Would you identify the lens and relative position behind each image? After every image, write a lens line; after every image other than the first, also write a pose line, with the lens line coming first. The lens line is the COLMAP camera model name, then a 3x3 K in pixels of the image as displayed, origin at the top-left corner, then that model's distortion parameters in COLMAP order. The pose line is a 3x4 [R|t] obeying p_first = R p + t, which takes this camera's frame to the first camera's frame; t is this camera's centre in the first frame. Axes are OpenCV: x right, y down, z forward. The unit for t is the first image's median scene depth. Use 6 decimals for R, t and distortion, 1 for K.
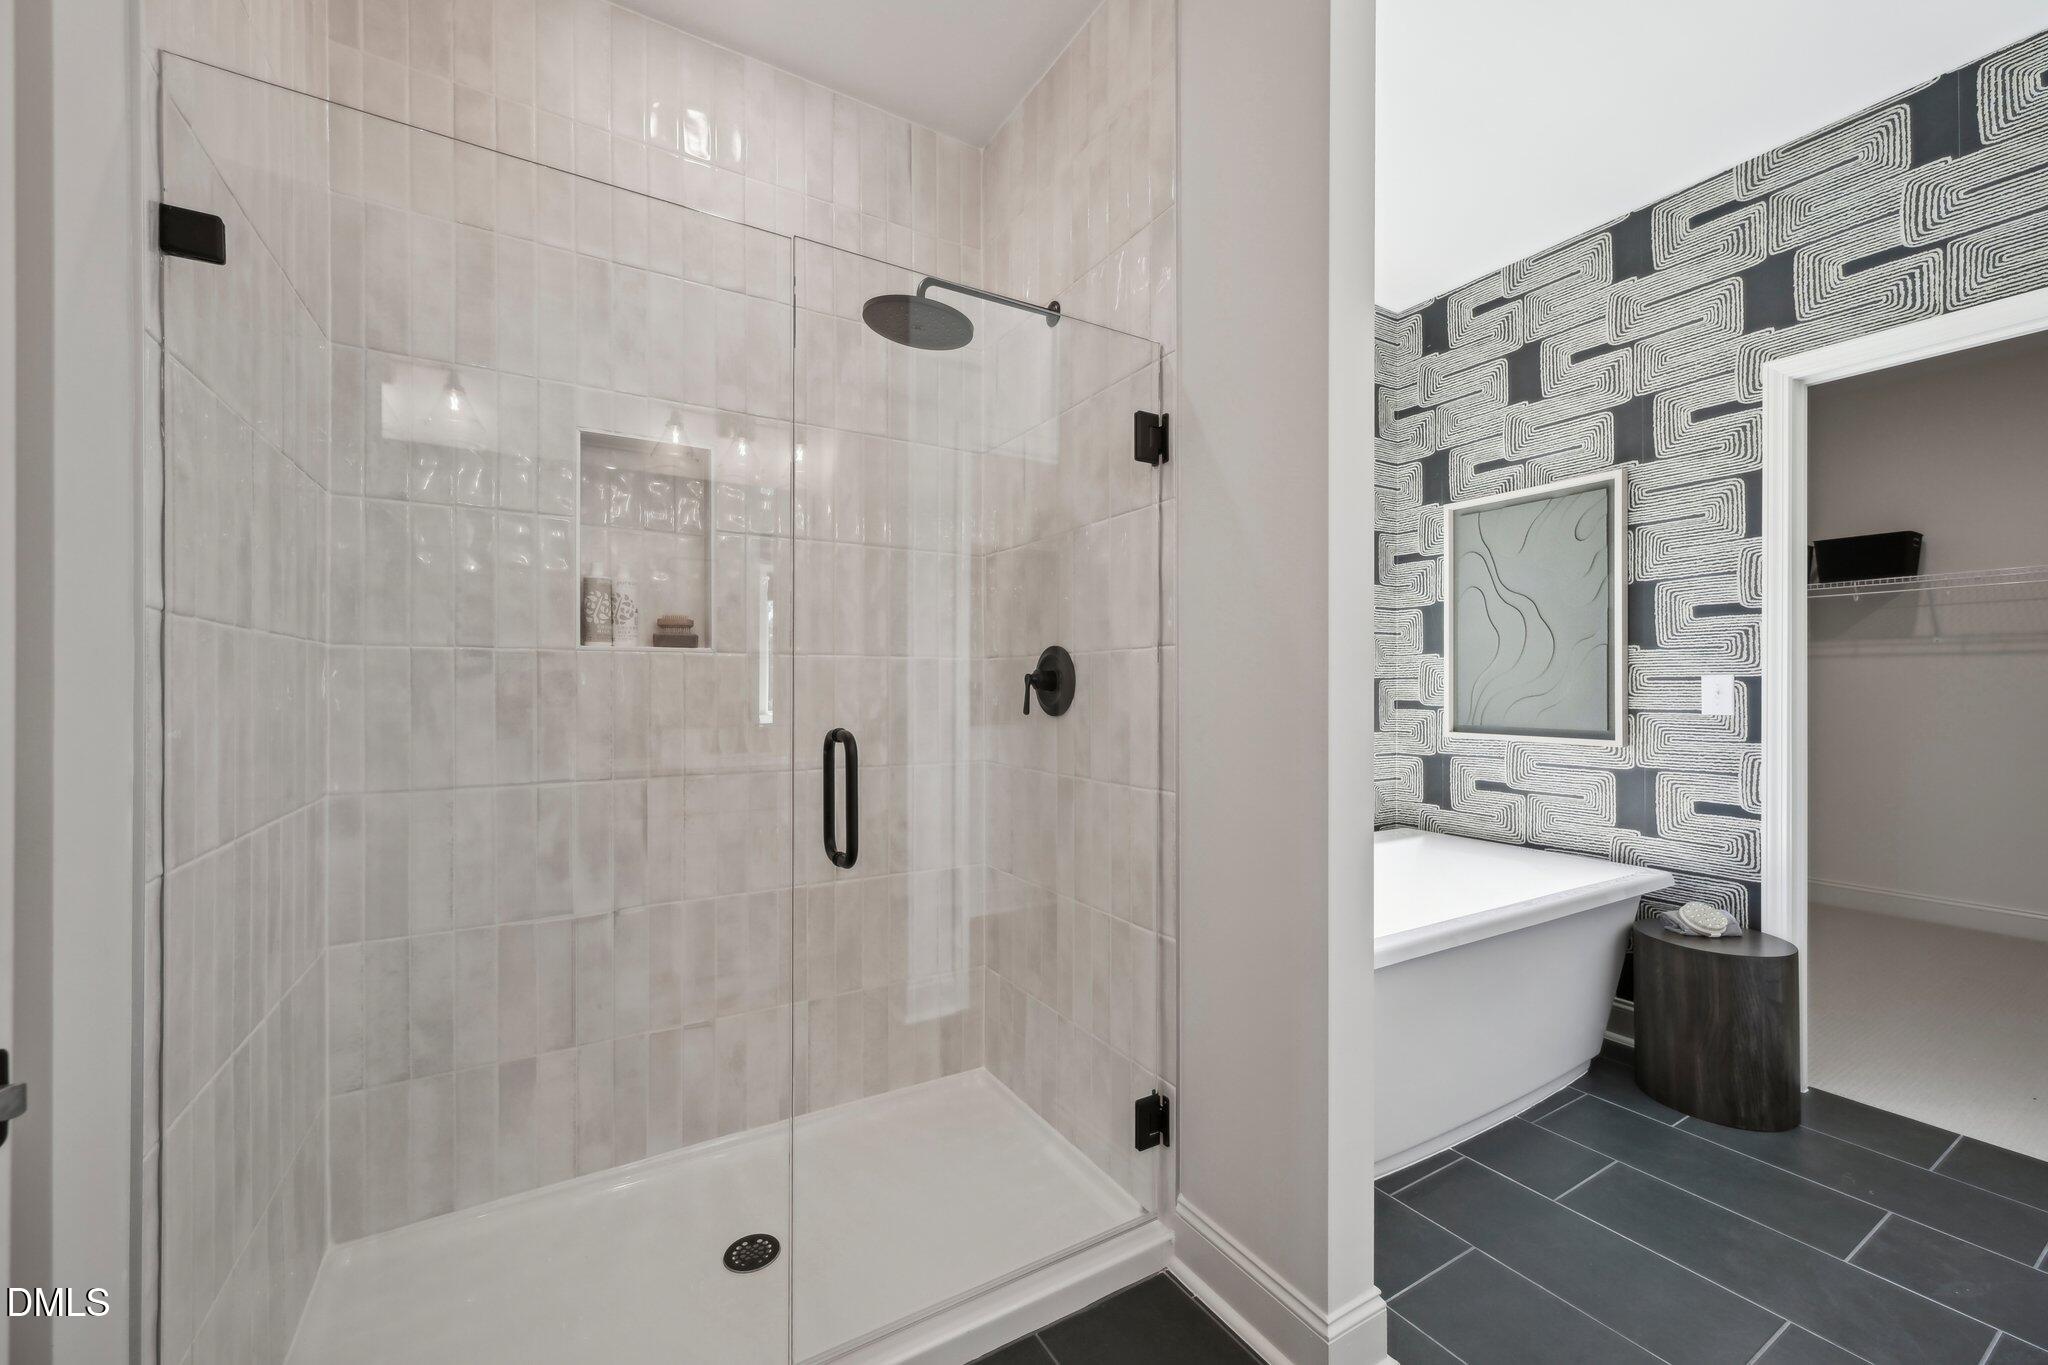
lens RADIAL K [[803.1, 0, 981.7], [0, 803.1, 688.0], [0, 0, 1]] dist [-0.006871, 0.000273]
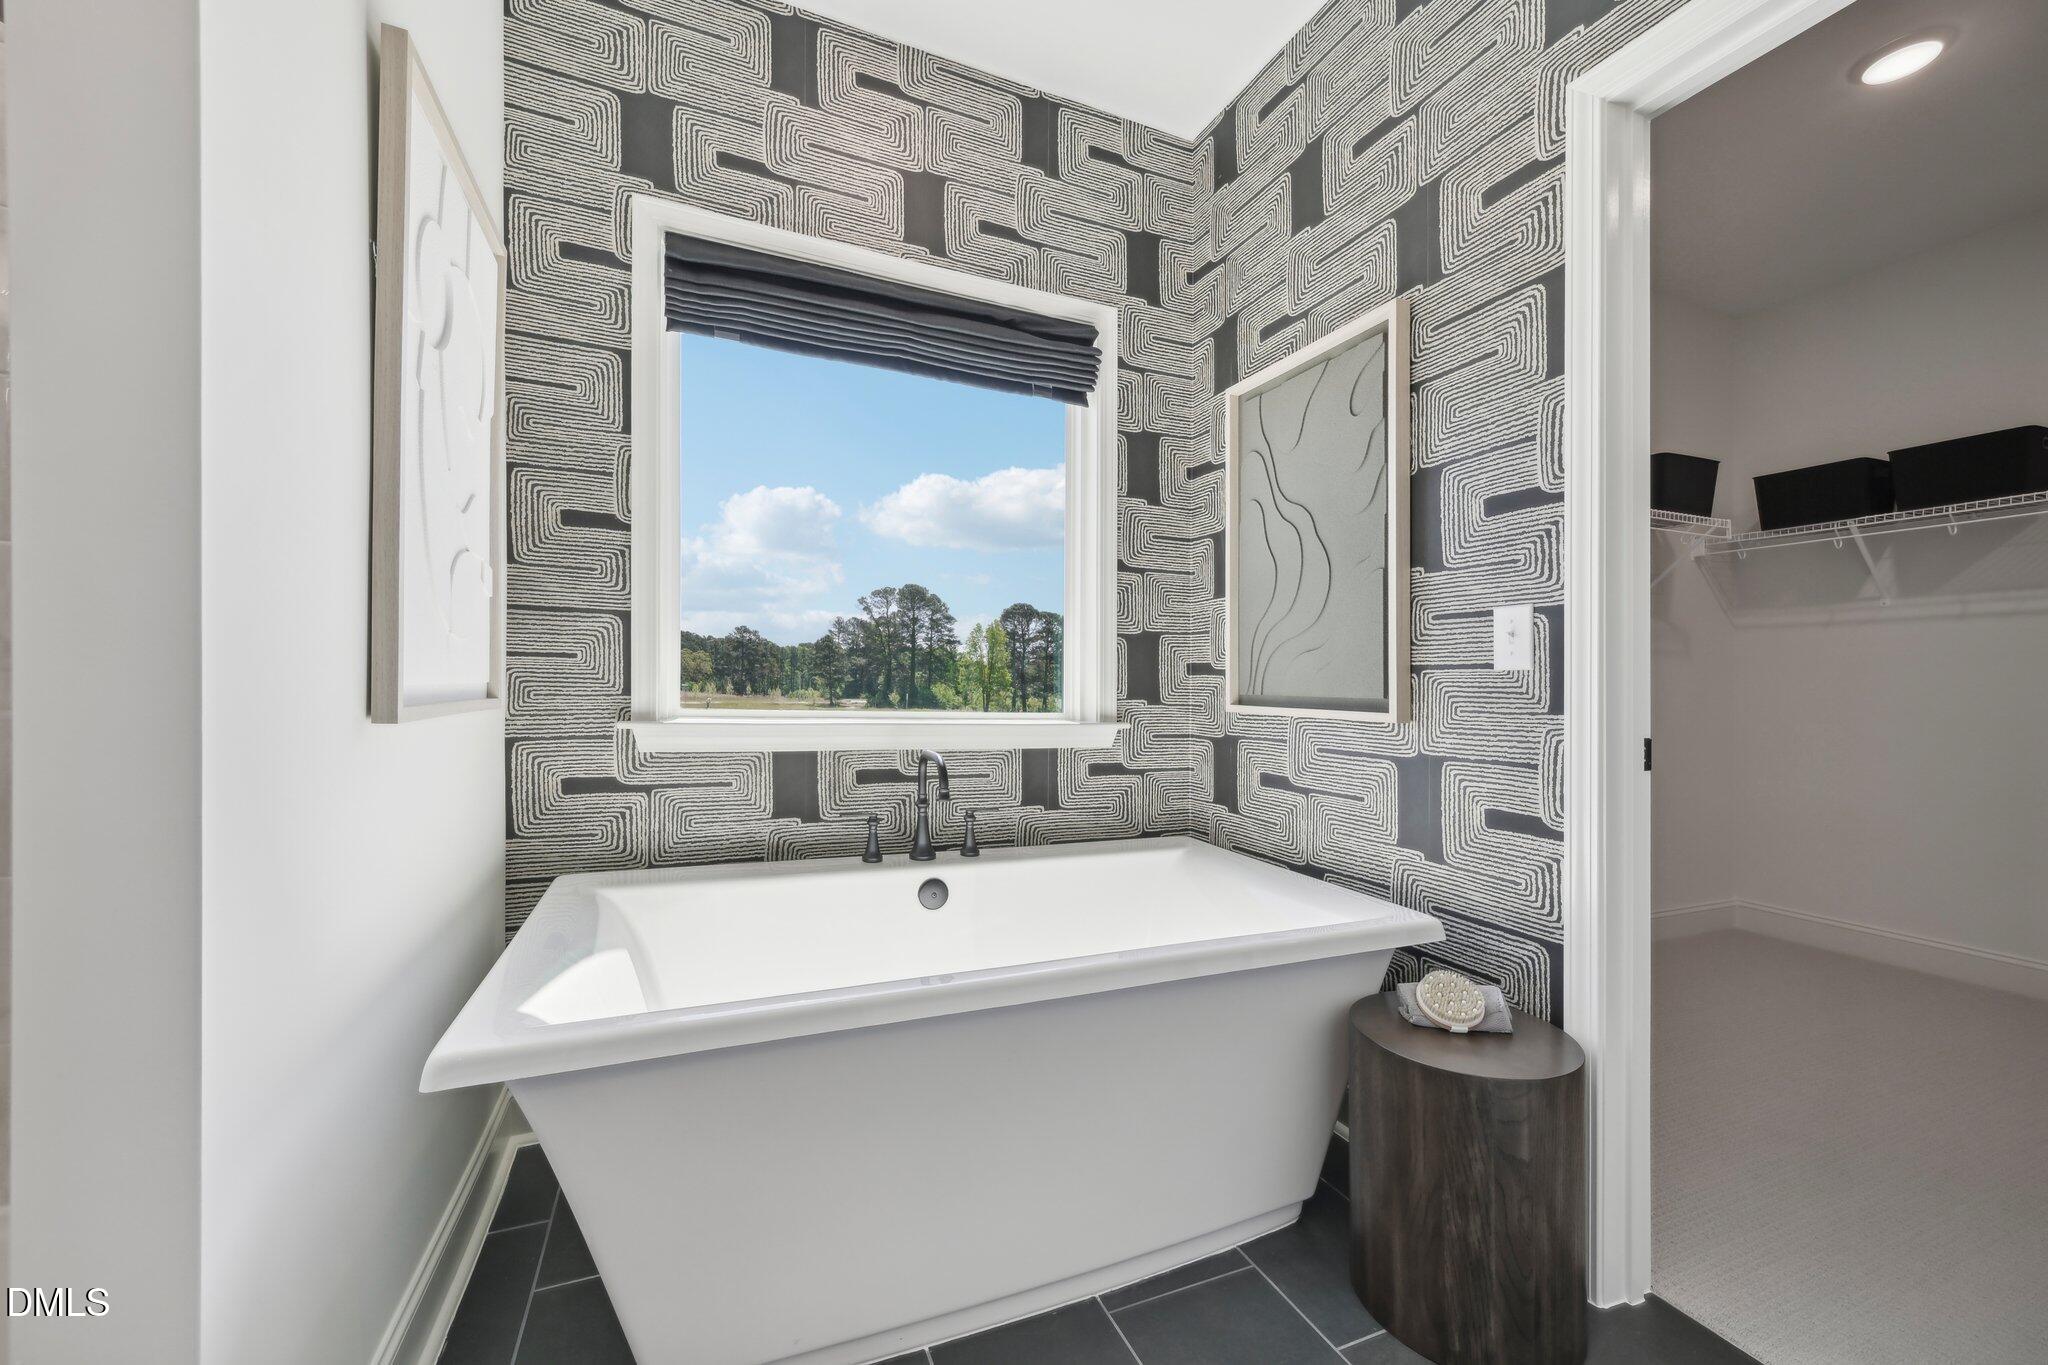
lens RADIAL K [[803.1, 0, 1031.5], [0, 803.1, 681.1], [0, 0, 1]] dist [-0.006871, 0.000273]
pose [[0.991861, 0.007185, -0.127121, 0.591130], [-0.007611, 0.999967, -0.002863, 0.043973], [0.127096, 0.003807, 0.991883, 0.312952]]
